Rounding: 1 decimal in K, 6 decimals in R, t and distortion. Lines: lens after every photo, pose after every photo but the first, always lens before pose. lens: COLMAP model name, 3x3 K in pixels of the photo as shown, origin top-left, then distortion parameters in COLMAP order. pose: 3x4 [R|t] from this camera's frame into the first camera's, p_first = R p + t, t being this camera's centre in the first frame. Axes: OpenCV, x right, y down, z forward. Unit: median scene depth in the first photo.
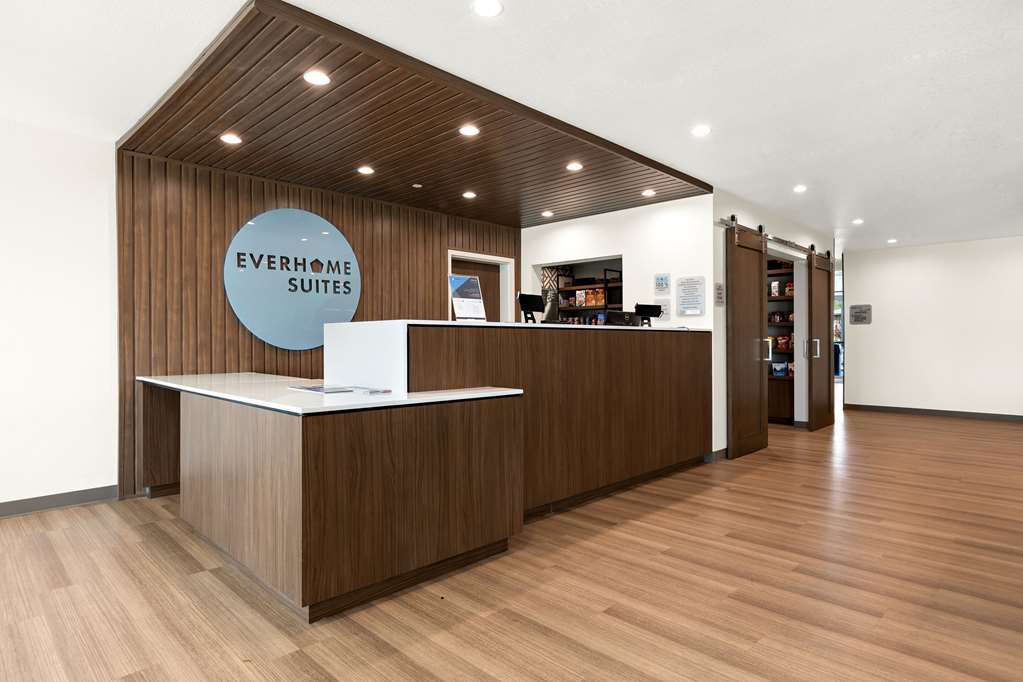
lens RADIAL K [[590.7, 0, 514.5], [0, 590.7, 344.7], [0, 0, 1]] dist [-0.003960, 0.002384]
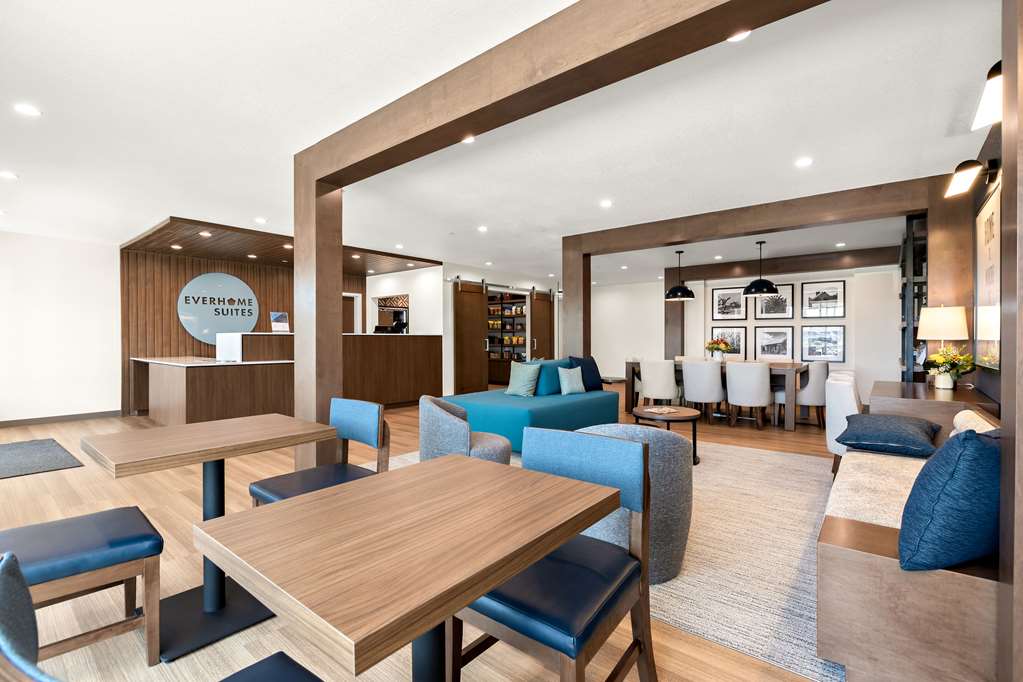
lens RADIAL K [[471.5, 0, 507.9], [0, 471.5, 343.7], [0, 0, 1]] dist [-0.001206, -0.000217]
pose [[0.996425, -0.001166, 0.084469, 0.494552], [0.000884, 0.999994, 0.003370, -0.000170], [-0.084472, -0.003284, 0.996420, -0.696526]]
